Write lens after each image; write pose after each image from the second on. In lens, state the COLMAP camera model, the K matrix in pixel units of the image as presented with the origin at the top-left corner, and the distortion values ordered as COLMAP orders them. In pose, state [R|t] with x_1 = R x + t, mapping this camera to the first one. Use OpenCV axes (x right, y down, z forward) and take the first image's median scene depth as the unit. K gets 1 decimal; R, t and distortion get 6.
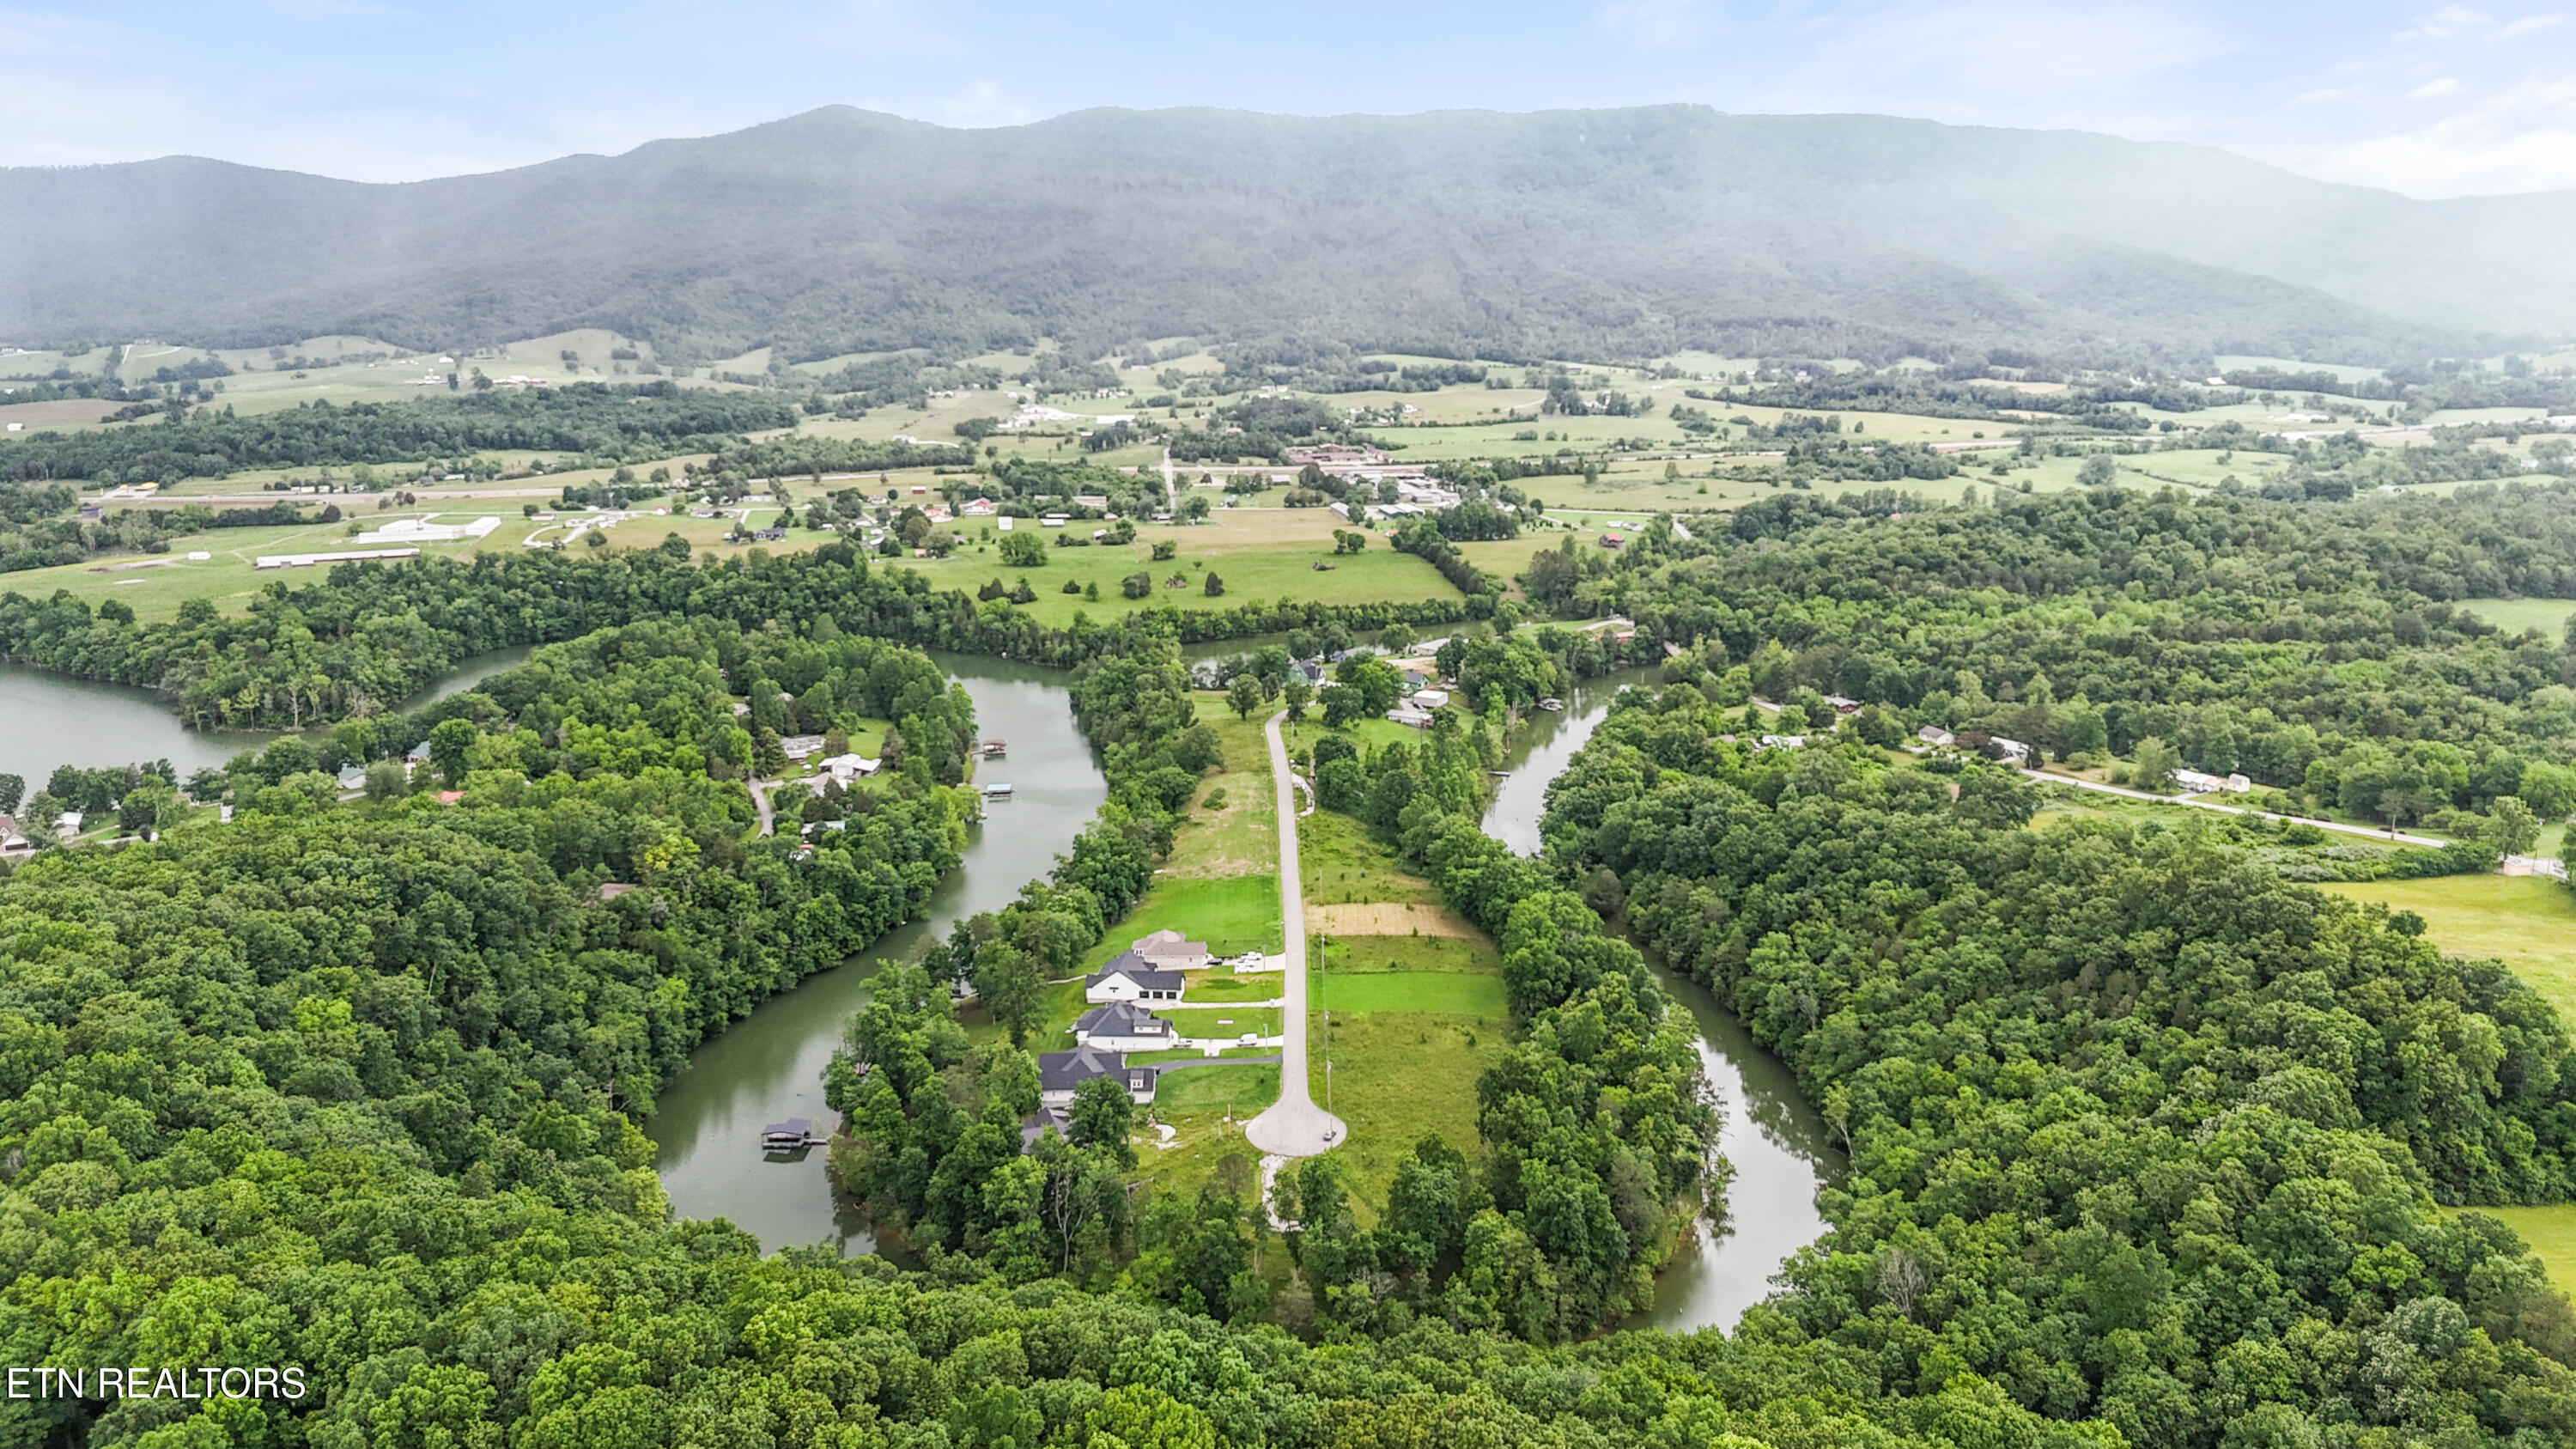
lens RADIAL K [[1904.3, 0, 1289.2], [0, 1904.3, 672.7], [0, 0, 1]] dist [0.075638, -0.071603]
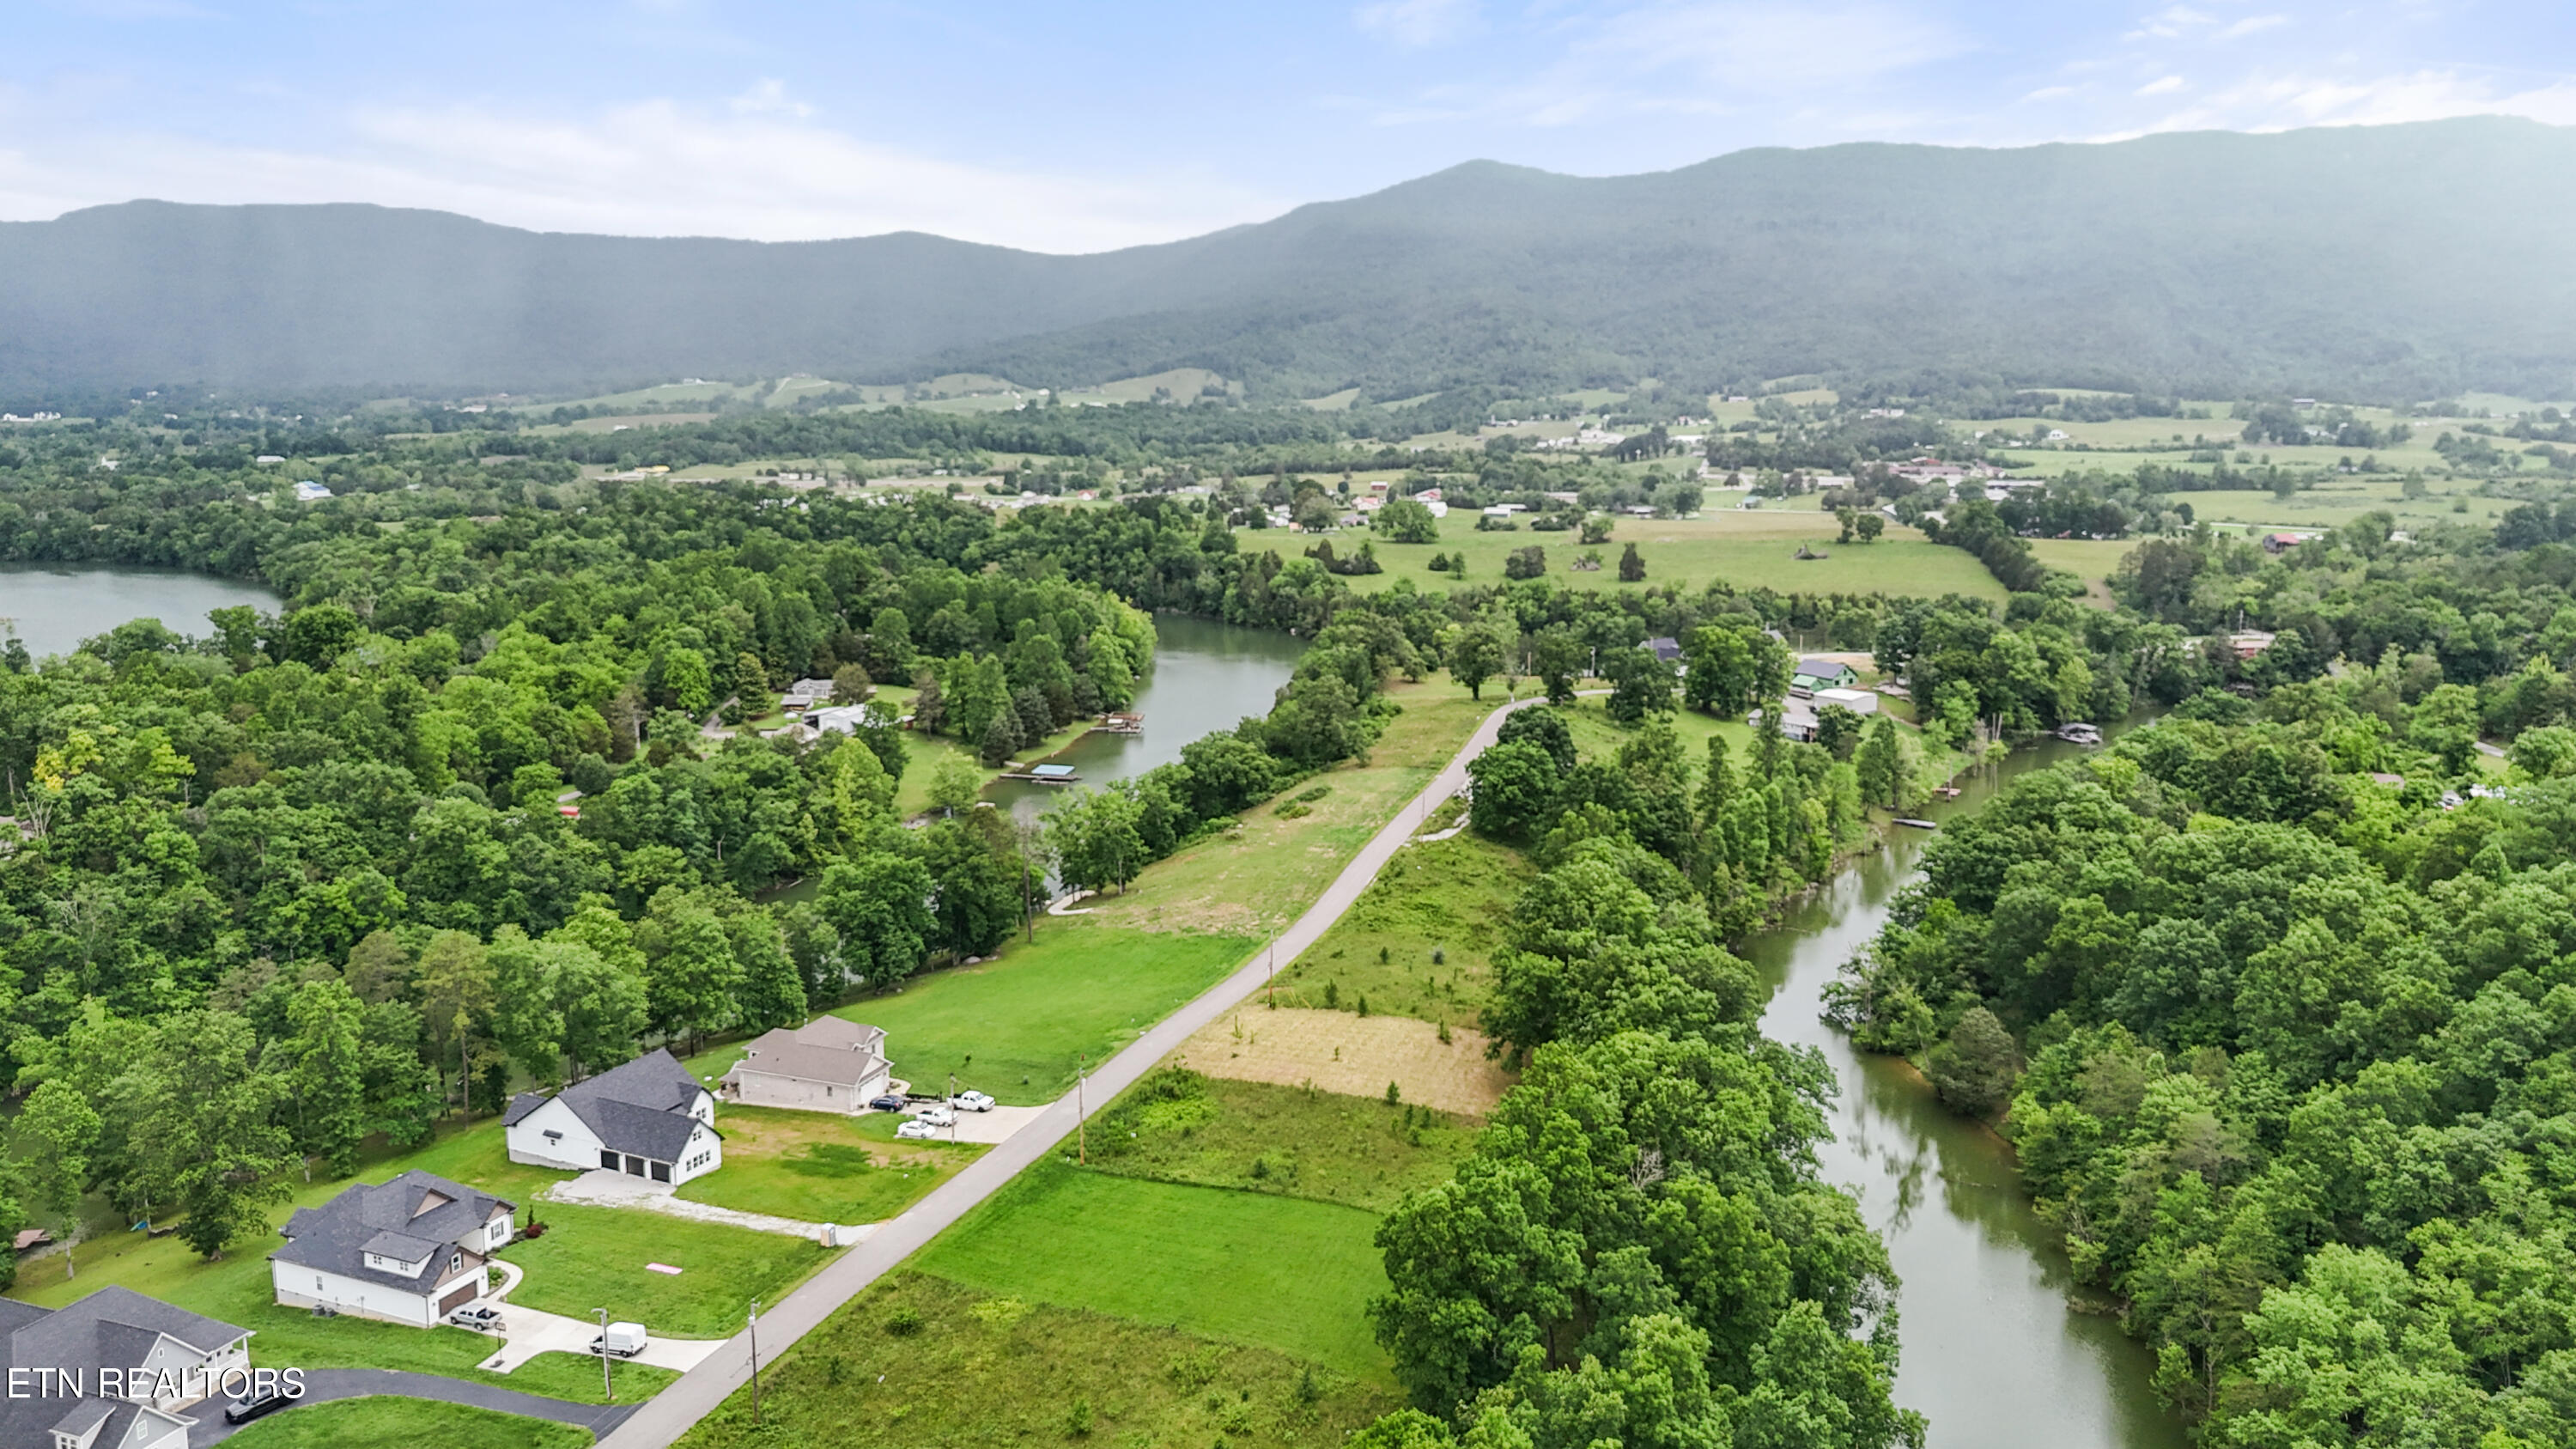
lens RADIAL K [[1899.5, 0, 1294.7], [0, 1899.5, 665.4], [0, 0, 1]] dist [0.069019, -0.080460]
pose [[0.937692, 0.056252, -0.342884, 0.115480], [-0.074998, 0.996314, -0.041646, 0.039542], [0.339277, 0.064767, 0.938454, 0.379073]]
